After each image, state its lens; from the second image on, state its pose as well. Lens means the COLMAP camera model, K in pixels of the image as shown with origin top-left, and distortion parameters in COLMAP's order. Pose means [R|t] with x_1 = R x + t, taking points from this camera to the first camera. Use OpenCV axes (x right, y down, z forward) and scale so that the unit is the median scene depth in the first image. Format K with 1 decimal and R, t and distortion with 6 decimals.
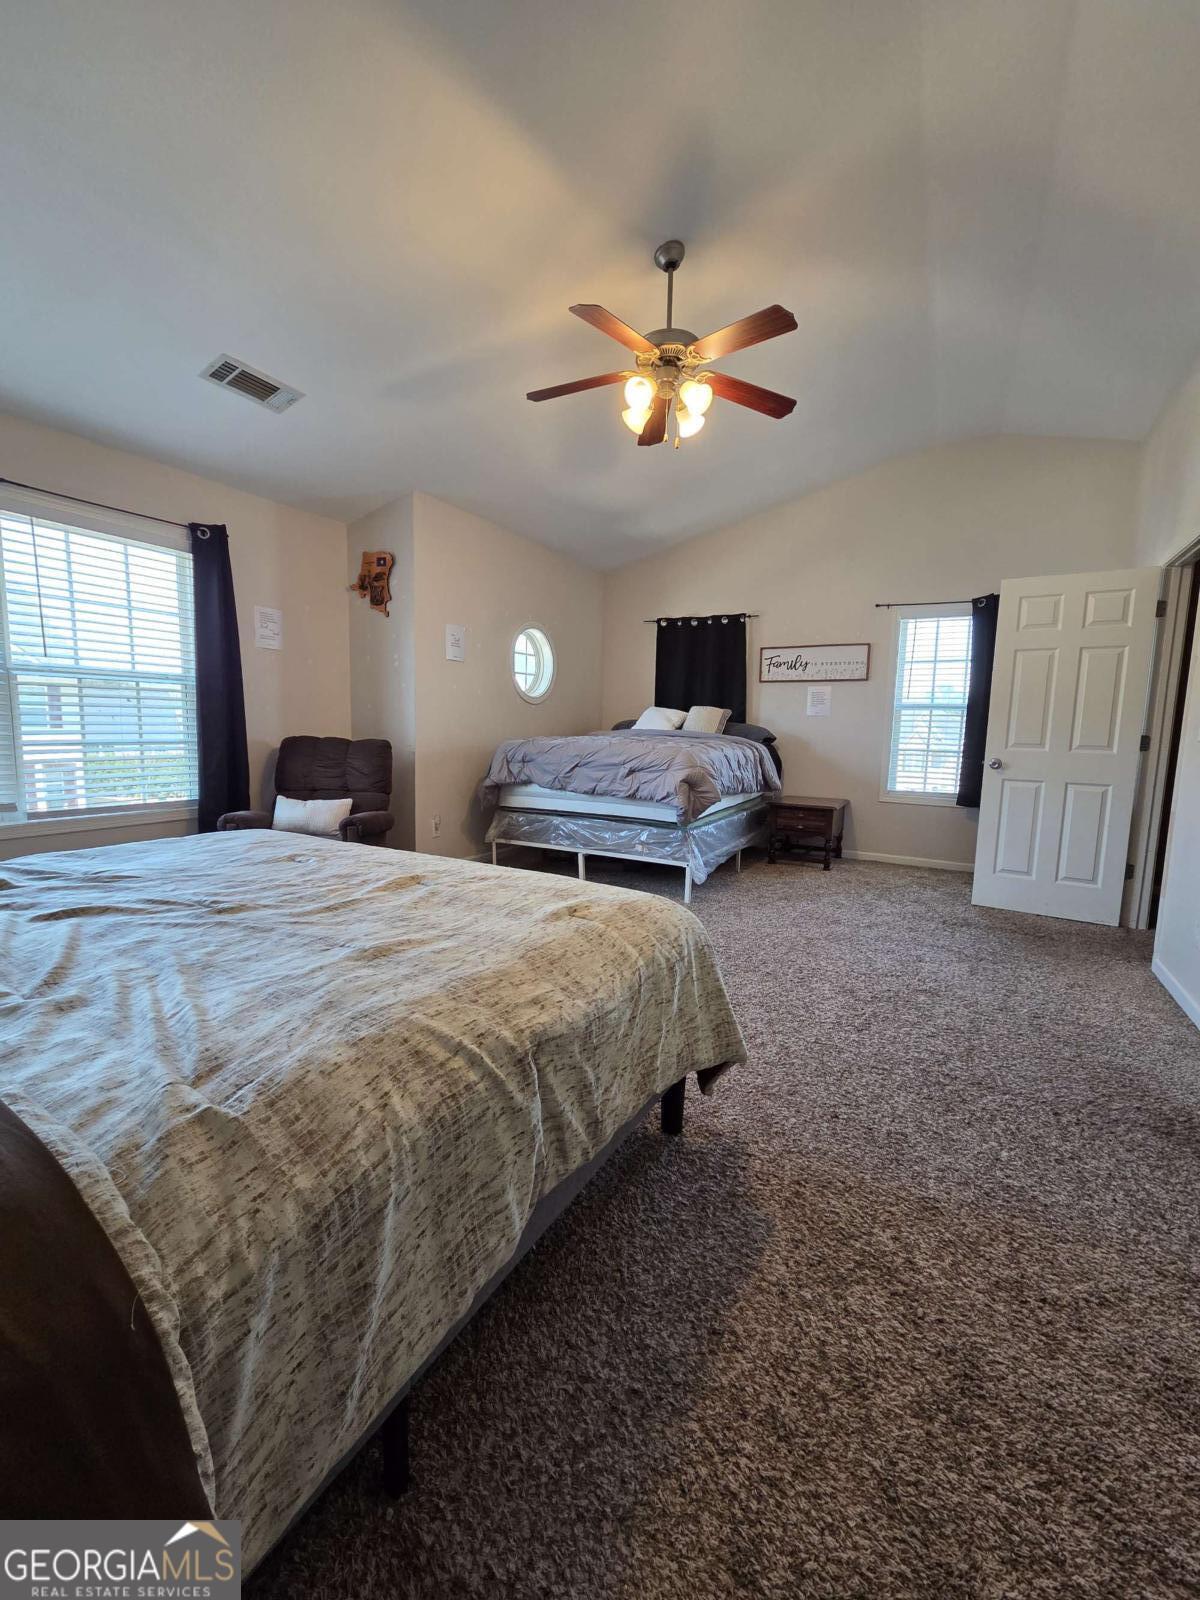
lens RADIAL K [[660.0, 0, 608.4], [0, 660.0, 803.0], [0, 0, 1]] dist [0.004443, -0.000617]
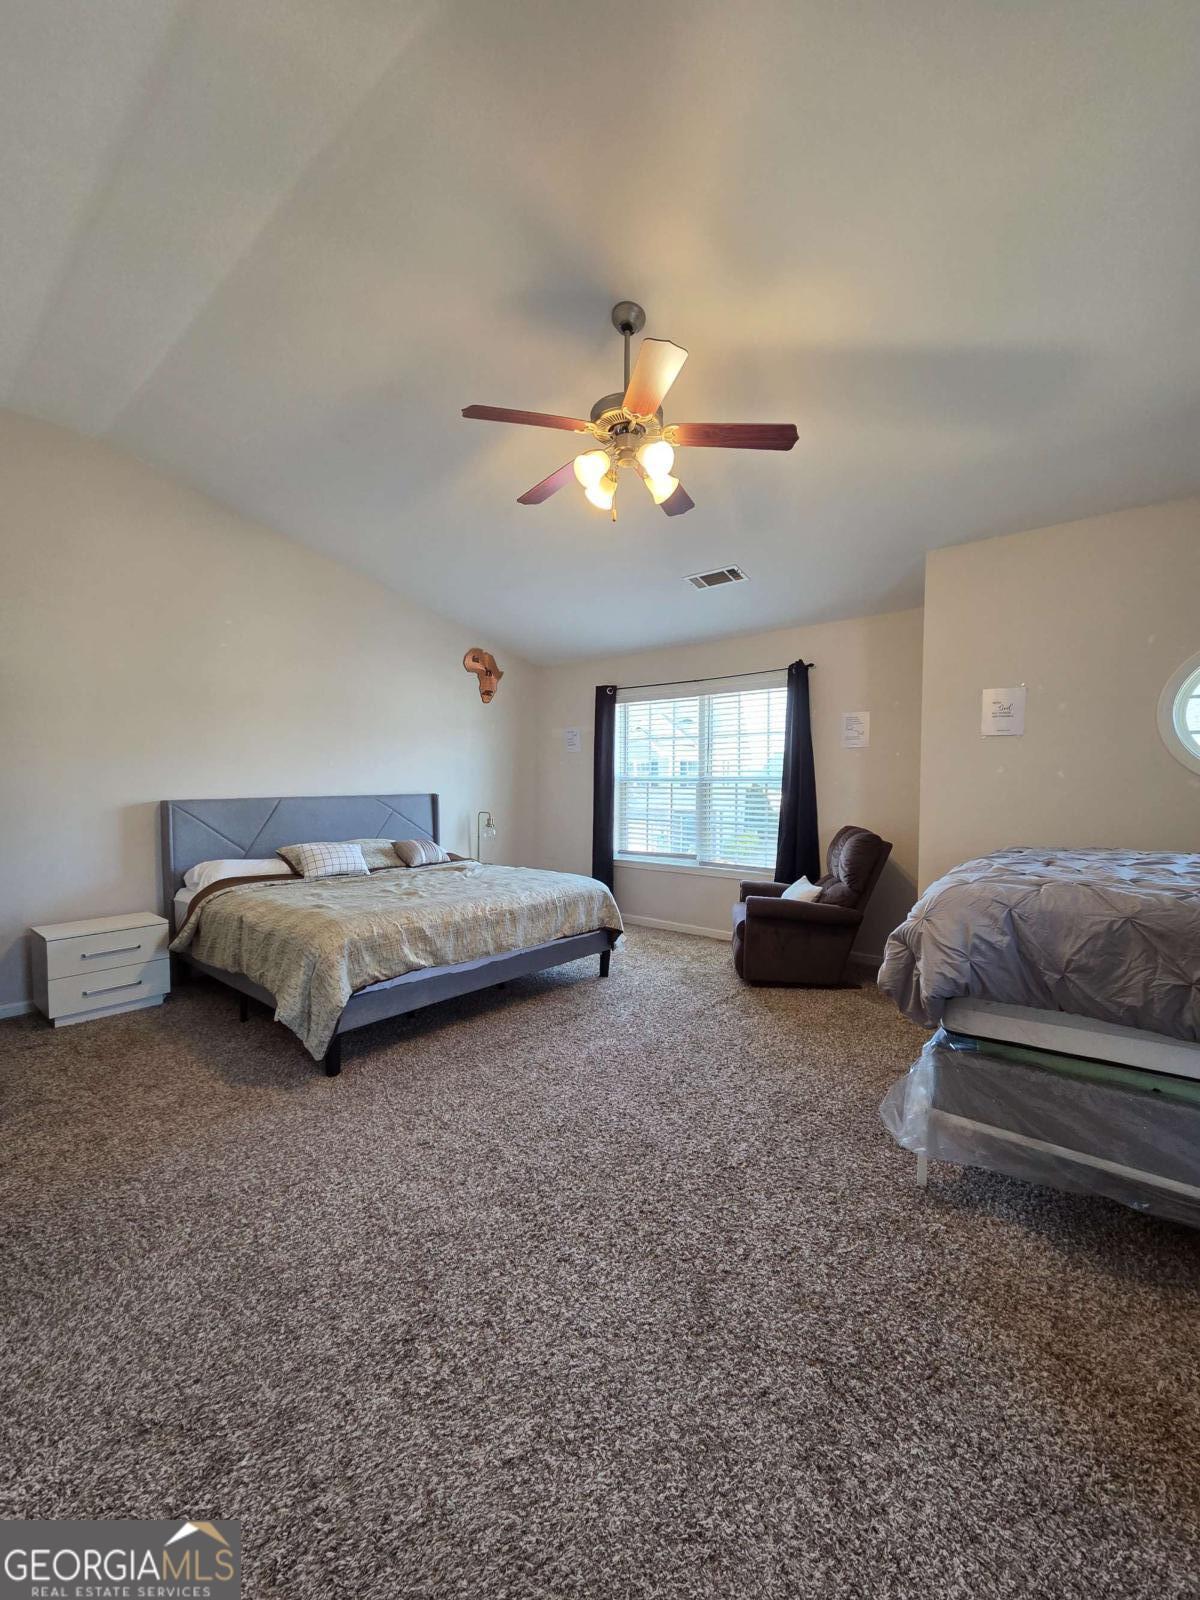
lens RADIAL K [[660.0, 0, 608.4], [0, 660.0, 803.0], [0, 0, 1]] dist [0.004443, -0.000617]
pose [[-0.211161, 0.005964, -0.977433, 0.817724], [-0.121558, 0.992058, 0.032315, -0.151827], [0.969863, 0.125639, -0.208759, 1.020472]]
